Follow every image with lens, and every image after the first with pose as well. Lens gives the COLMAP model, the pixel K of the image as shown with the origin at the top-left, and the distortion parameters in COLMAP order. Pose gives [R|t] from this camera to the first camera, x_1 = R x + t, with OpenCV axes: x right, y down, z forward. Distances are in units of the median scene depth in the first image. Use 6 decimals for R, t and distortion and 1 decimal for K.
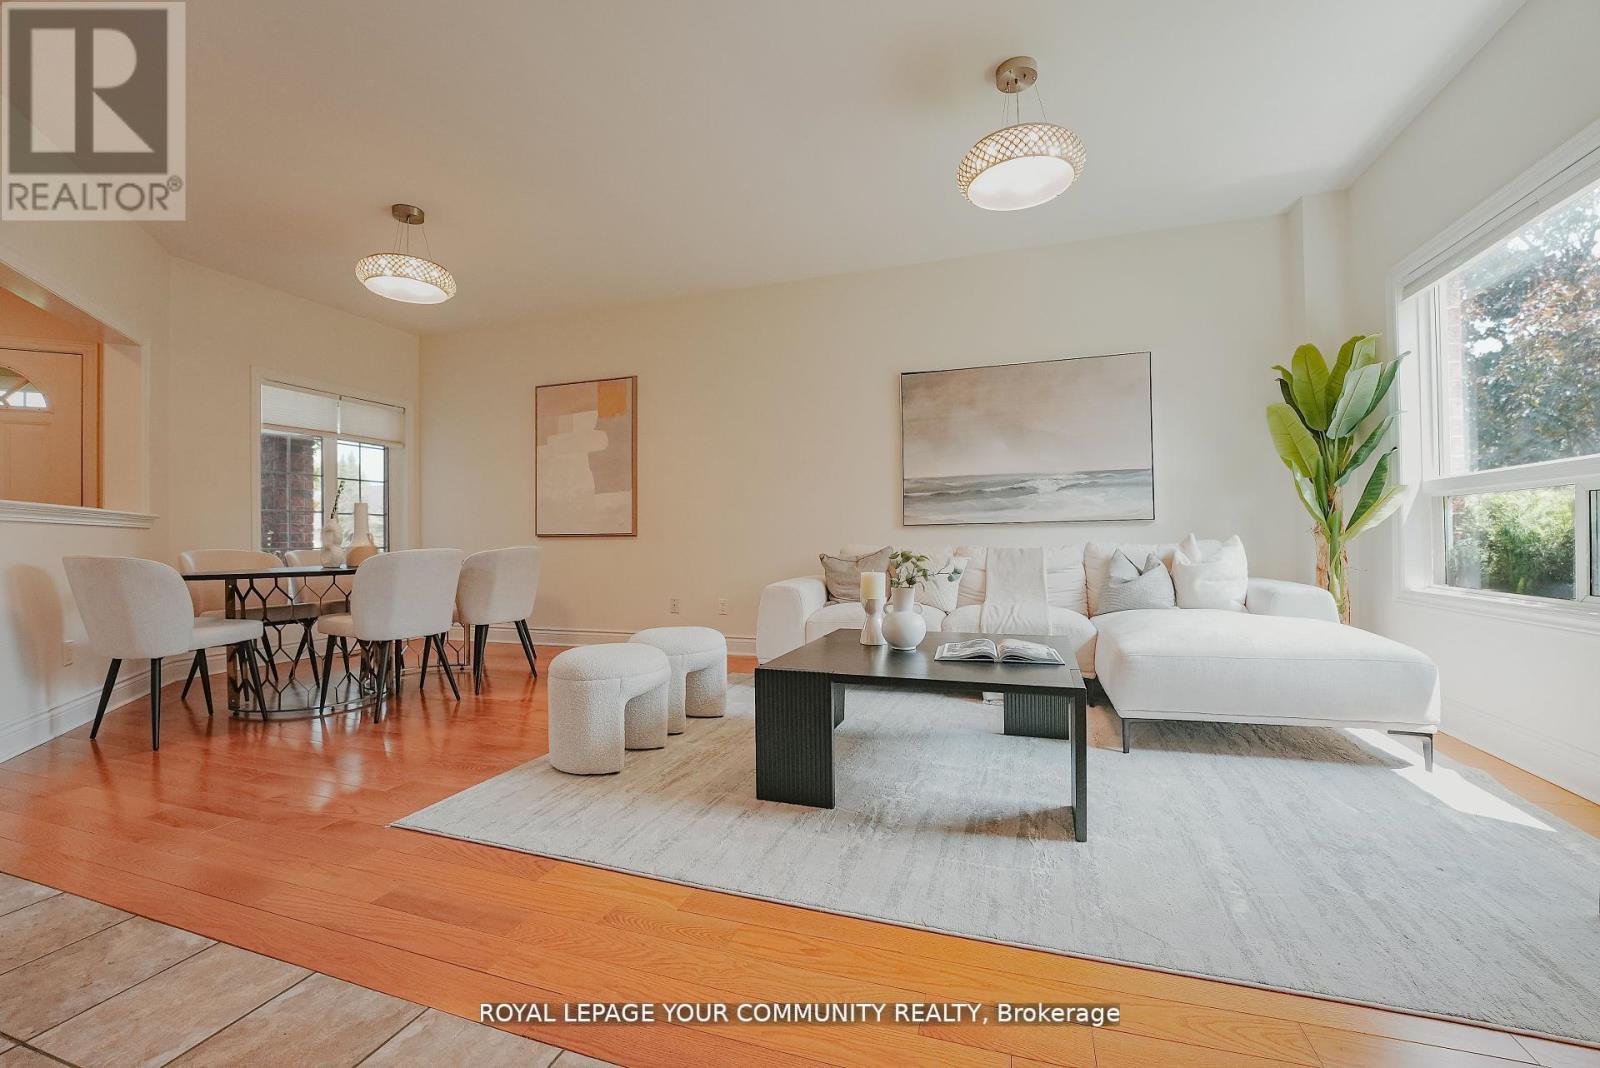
lens RADIAL K [[654.8, 0, 799.9], [0, 654.8, 534.4], [0, 0, 1]] dist [-0.025779, 0.002234]
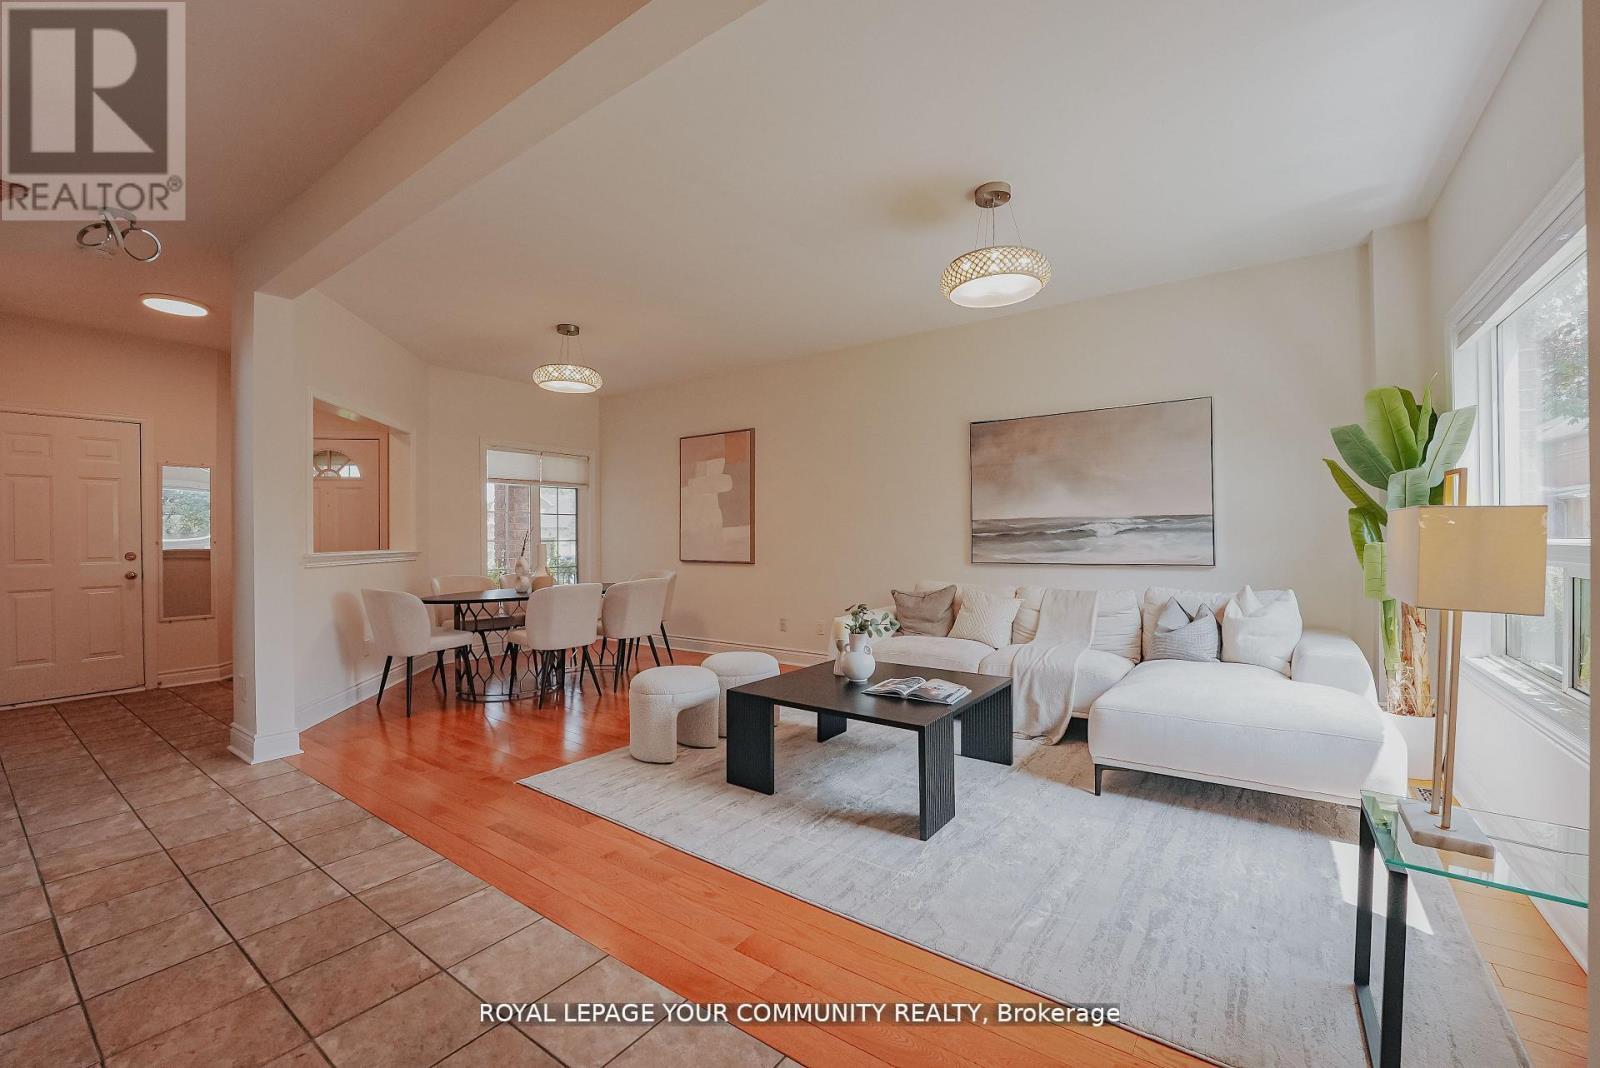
lens RADIAL K [[654.8, 0, 796.9], [0, 654.8, 535.9], [0, 0, 1]] dist [-0.025779, 0.002234]
pose [[0.954522, 0.003996, -0.298114, 0.276400], [-0.001845, 0.999970, 0.007496, -0.089703], [0.298135, -0.006605, 0.954501, -0.165045]]
